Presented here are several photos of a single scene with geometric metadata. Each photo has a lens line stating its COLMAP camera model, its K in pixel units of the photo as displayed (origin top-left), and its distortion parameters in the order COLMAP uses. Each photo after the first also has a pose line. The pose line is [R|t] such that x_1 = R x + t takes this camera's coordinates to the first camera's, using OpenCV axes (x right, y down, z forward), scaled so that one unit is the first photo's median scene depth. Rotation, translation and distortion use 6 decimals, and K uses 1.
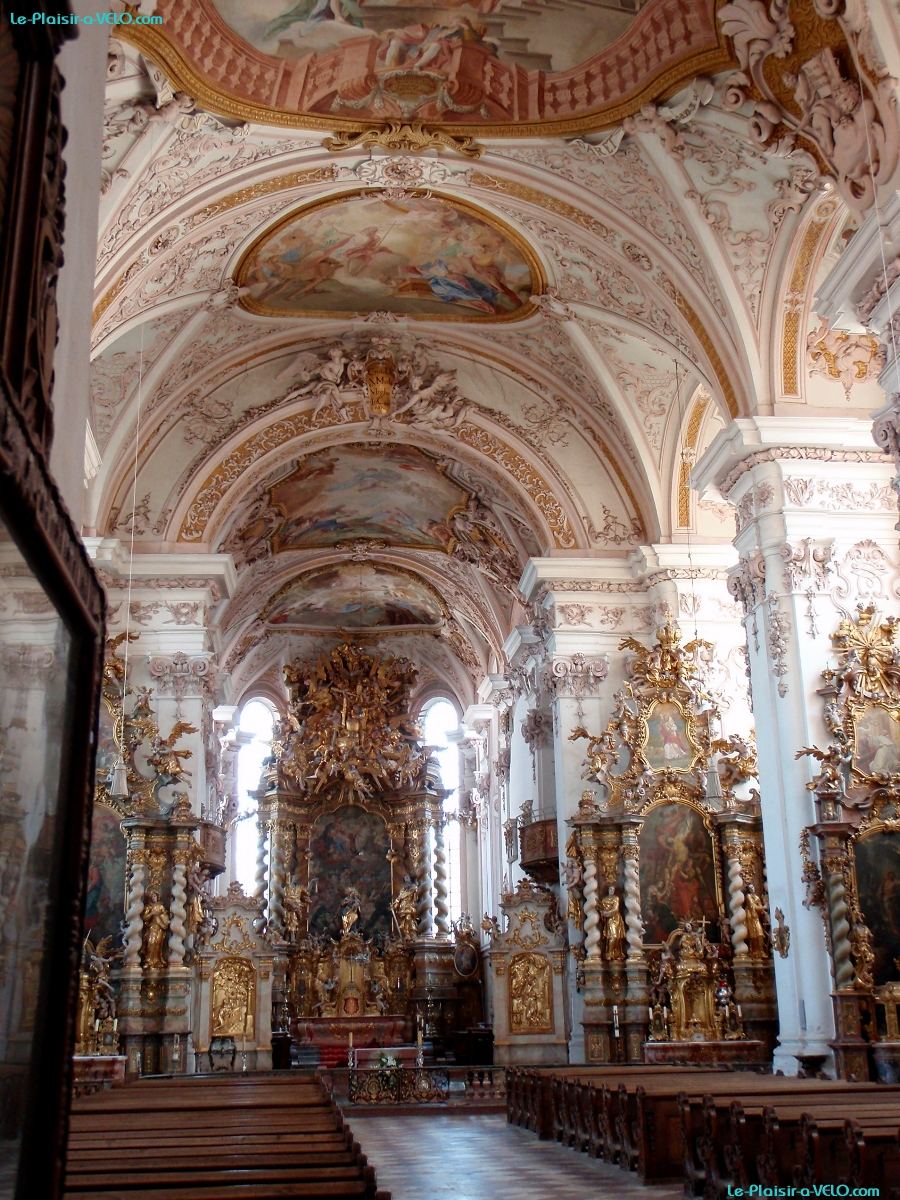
lens RADIAL K [[1402.4, 0, 473.5], [0, 1402.4, 600.4], [0, 0, 1]] dist [0.039377, -0.054161]
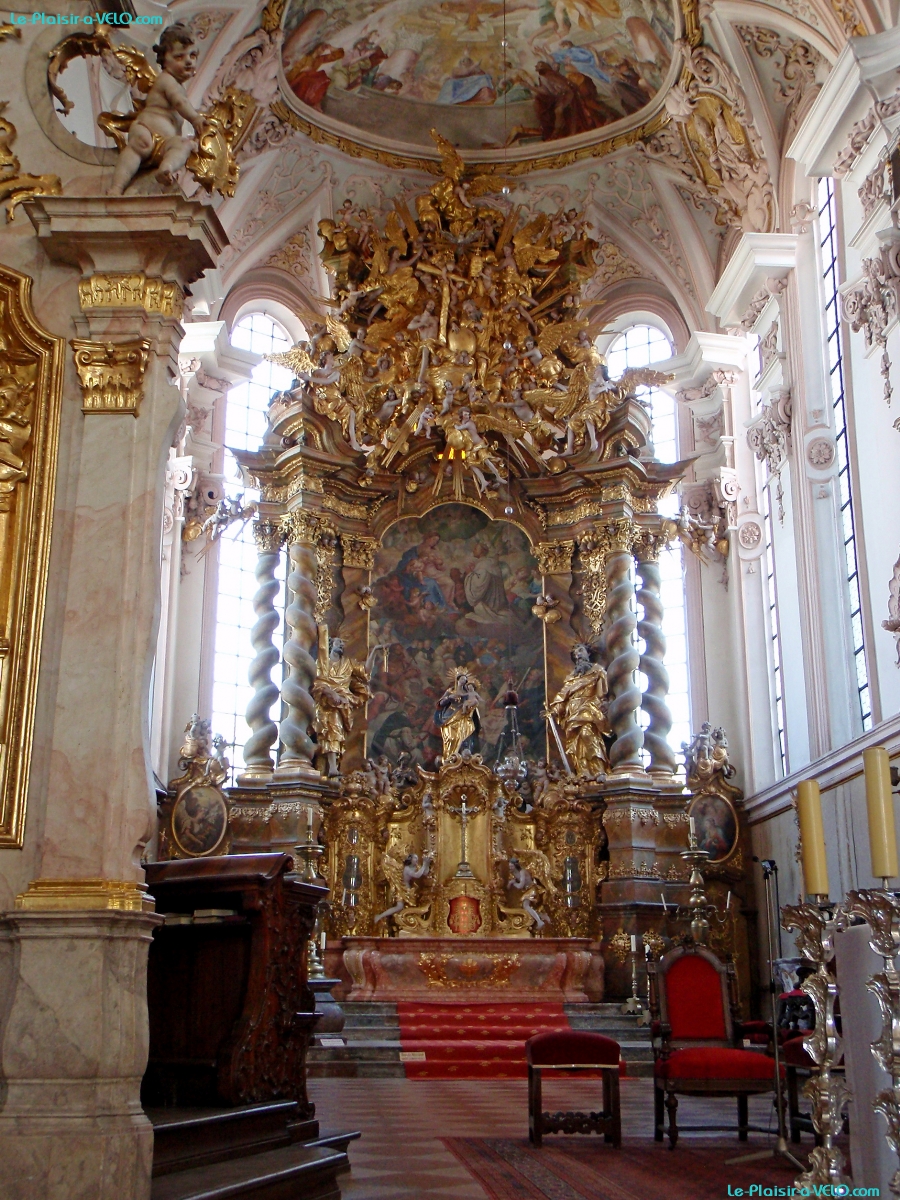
lens RADIAL K [[1401.5, 0, 450.4], [0, 1401.5, 606.8], [0, 0, 1]] dist [0.038909, -0.090578]
pose [[0.998876, 0.012634, -0.045677, -0.099785], [-0.012044, 0.999841, 0.013183, 0.256333], [0.045837, -0.012618, 0.998869, 0.776846]]
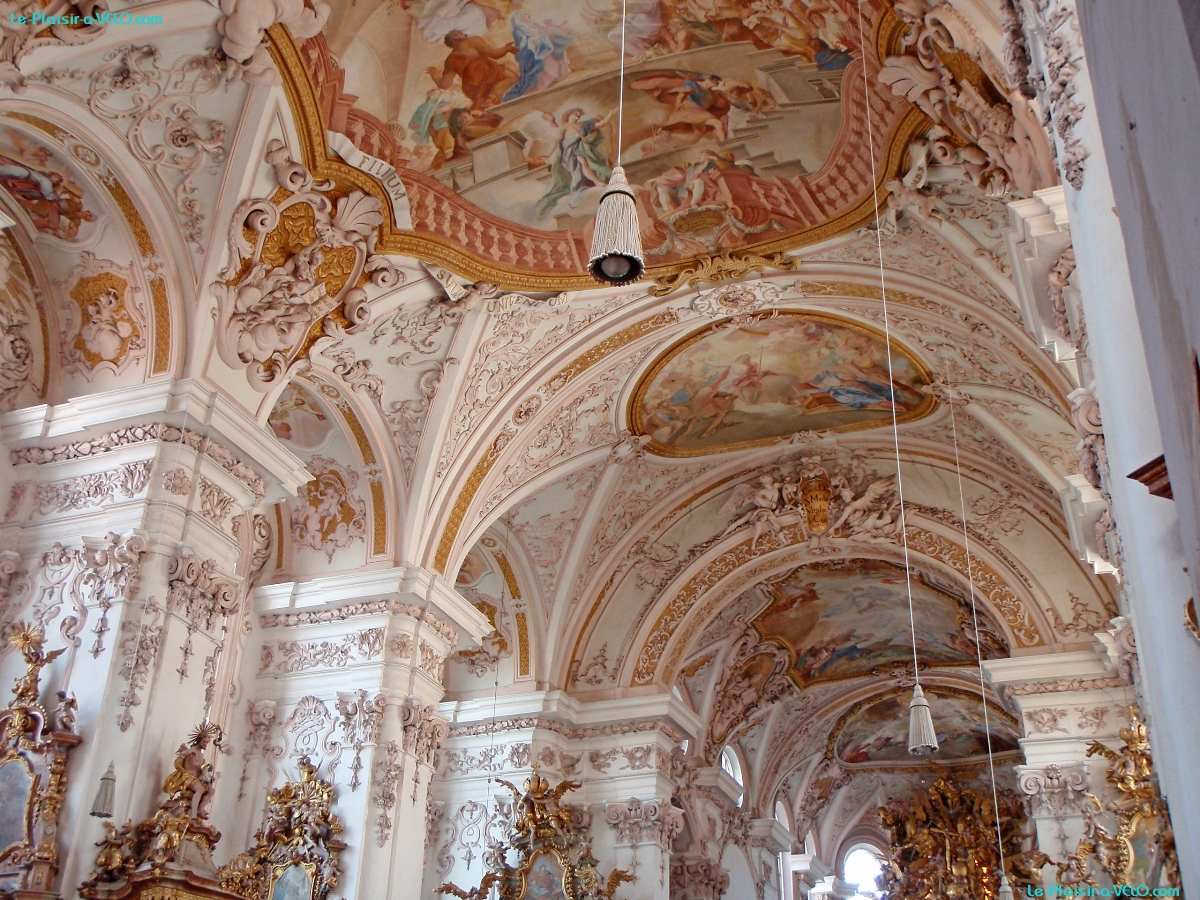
lens RADIAL K [[1402.4, 0, 602.7], [0, 1402.4, 431.0], [0, 0, 1]] dist [0.039377, -0.054161]
pose [[0.880638, -0.190474, -0.433816, 0.240526], [0.088160, 0.965516, -0.244964, 0.026207], [0.465516, 0.177479, 0.867062, 0.067112]]
